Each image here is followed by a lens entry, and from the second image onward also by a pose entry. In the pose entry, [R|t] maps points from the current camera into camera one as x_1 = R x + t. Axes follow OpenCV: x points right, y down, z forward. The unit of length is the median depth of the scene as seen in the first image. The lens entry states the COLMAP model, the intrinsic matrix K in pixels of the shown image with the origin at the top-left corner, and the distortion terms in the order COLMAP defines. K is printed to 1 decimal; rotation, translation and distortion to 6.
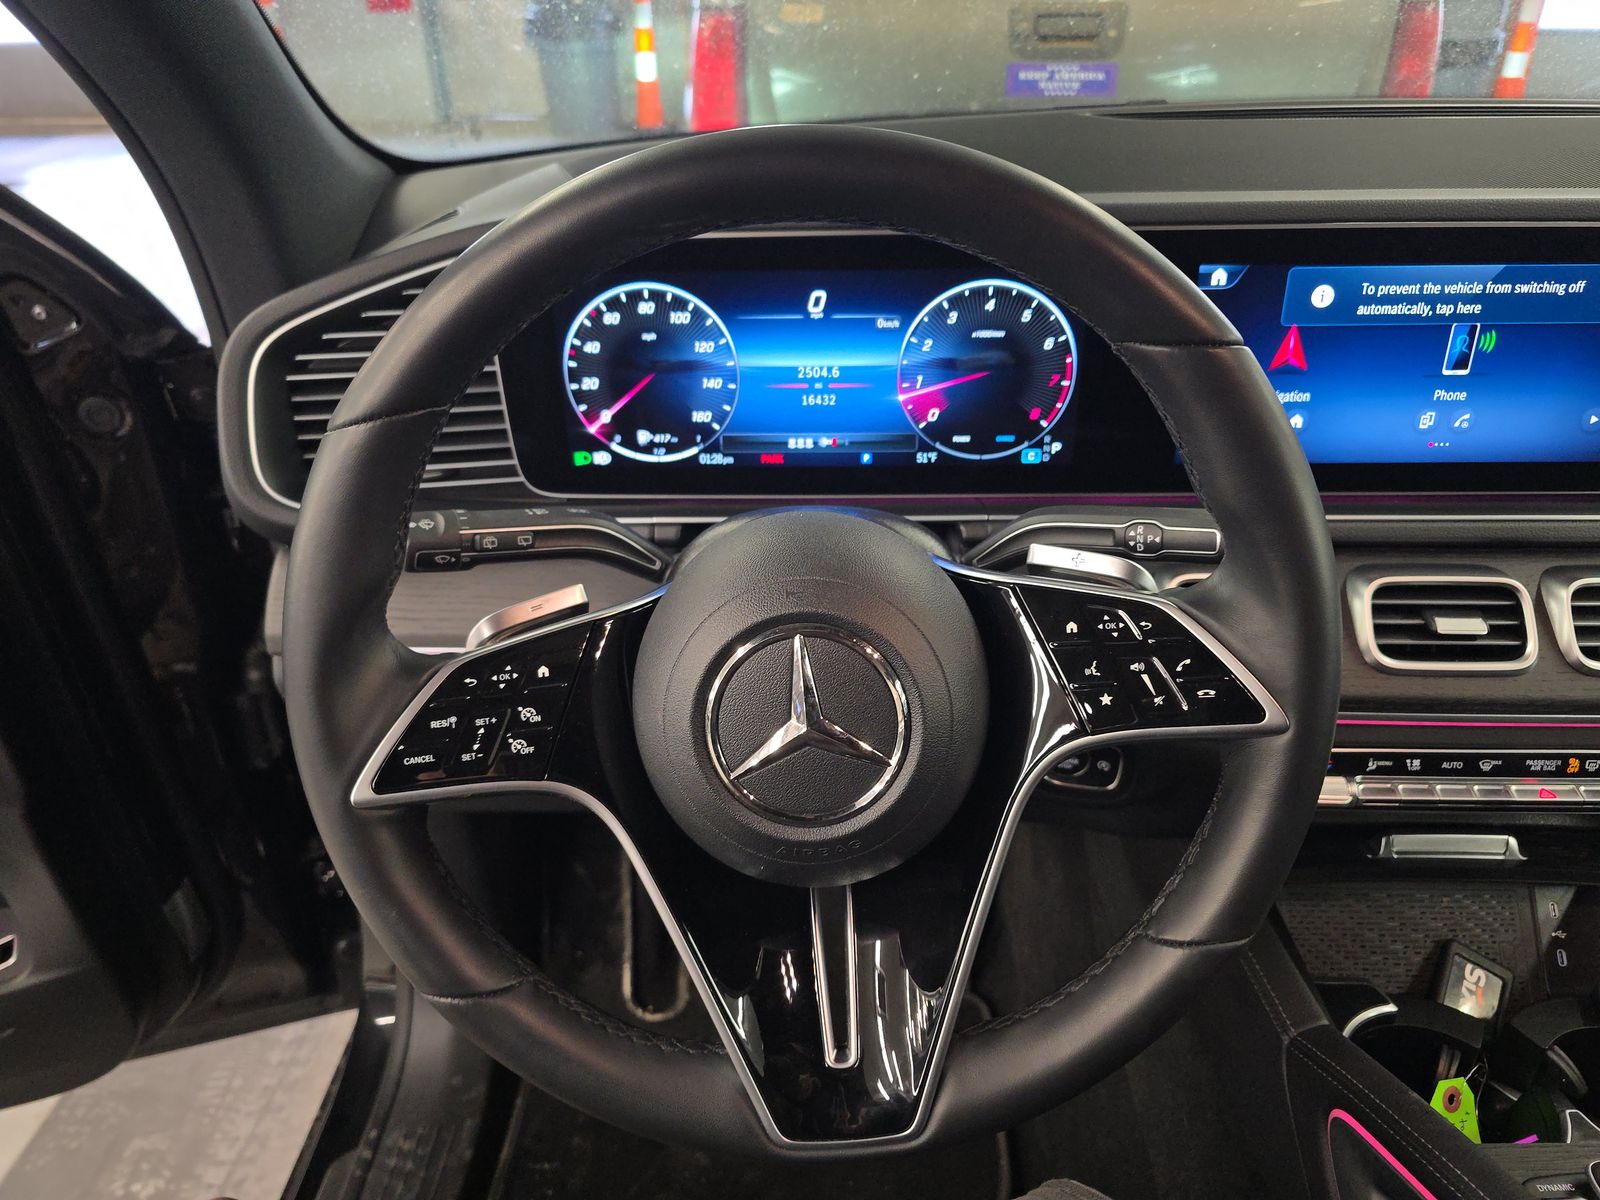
lens RADIAL K [[1066.4, 0, 800.0], [0, 1066.4, 600.0], [0, 0, 1]] dist [0.022624, -0.033933]
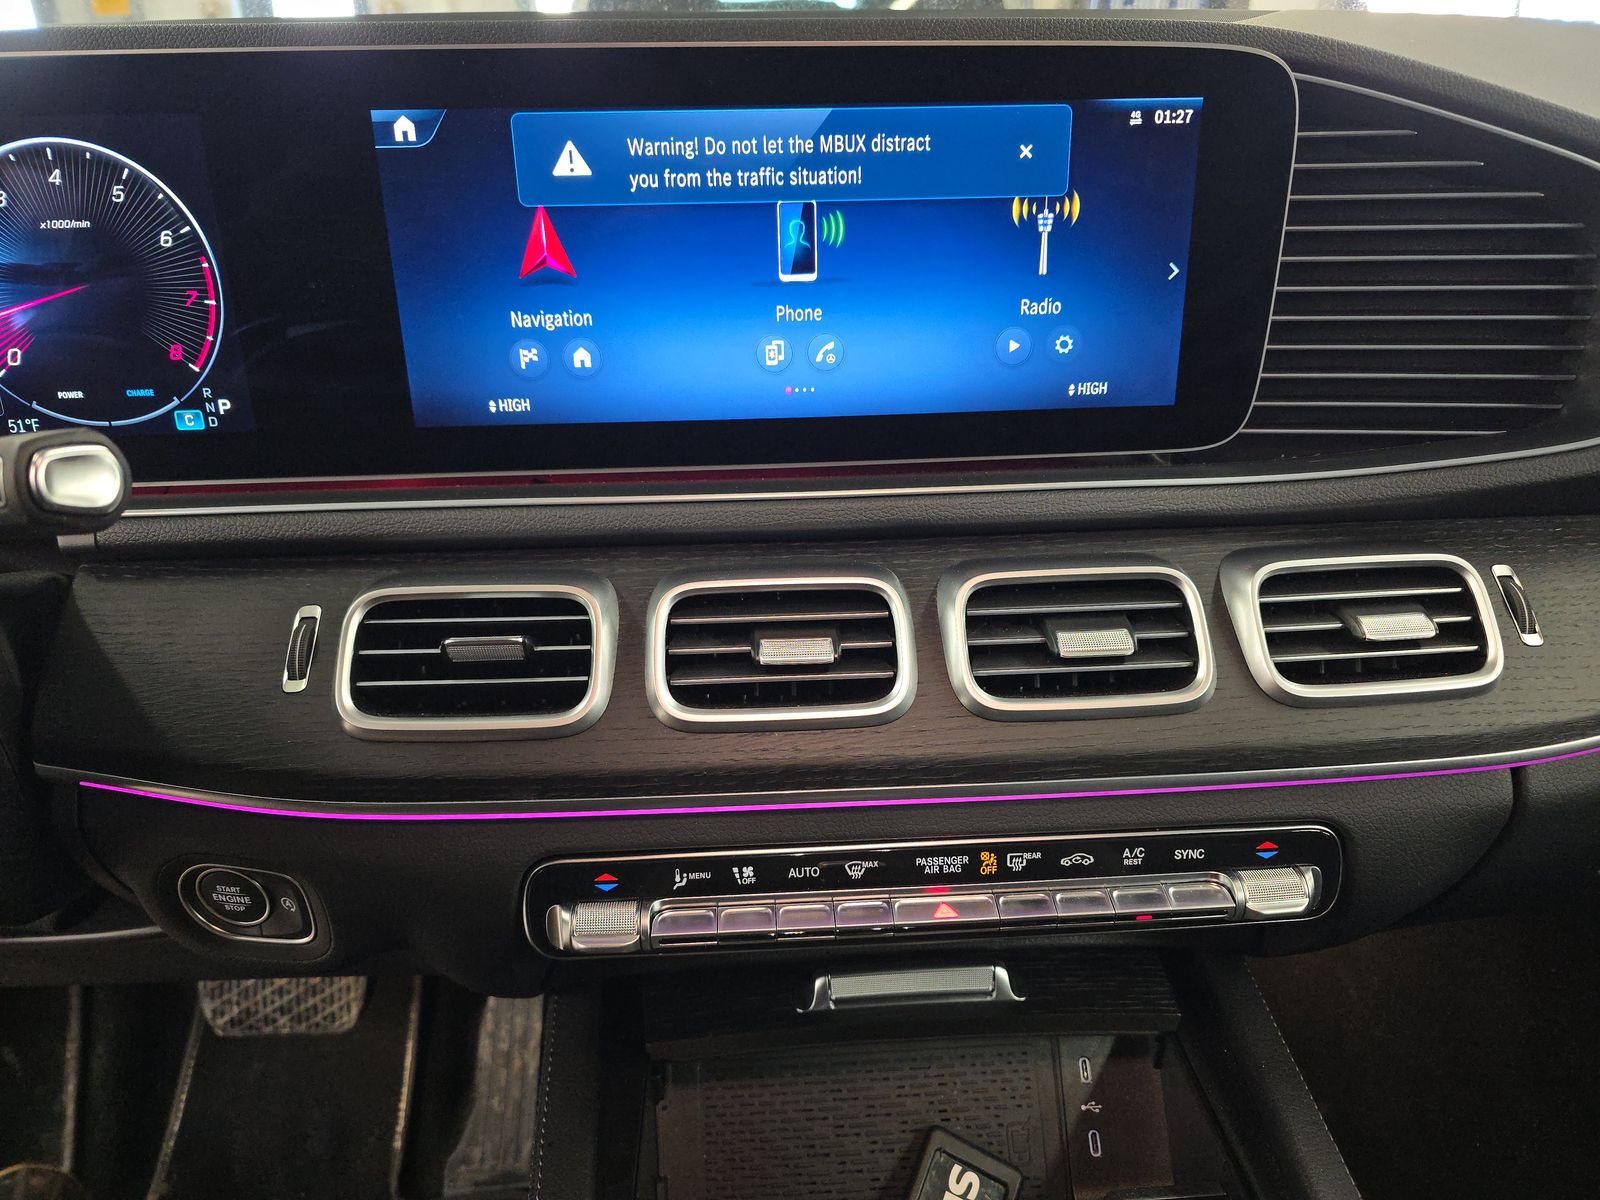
lens RADIAL K [[1066.4, 0, 800.0], [0, 1066.4, 600.0], [0, 0, 1]] dist [0.022624, -0.033933]
pose [[0.995226, -0.034445, 0.091316, 0.542453], [0.042642, 0.995084, -0.089383, 0.048960], [-0.087788, 0.092850, 0.991802, 0.349898]]
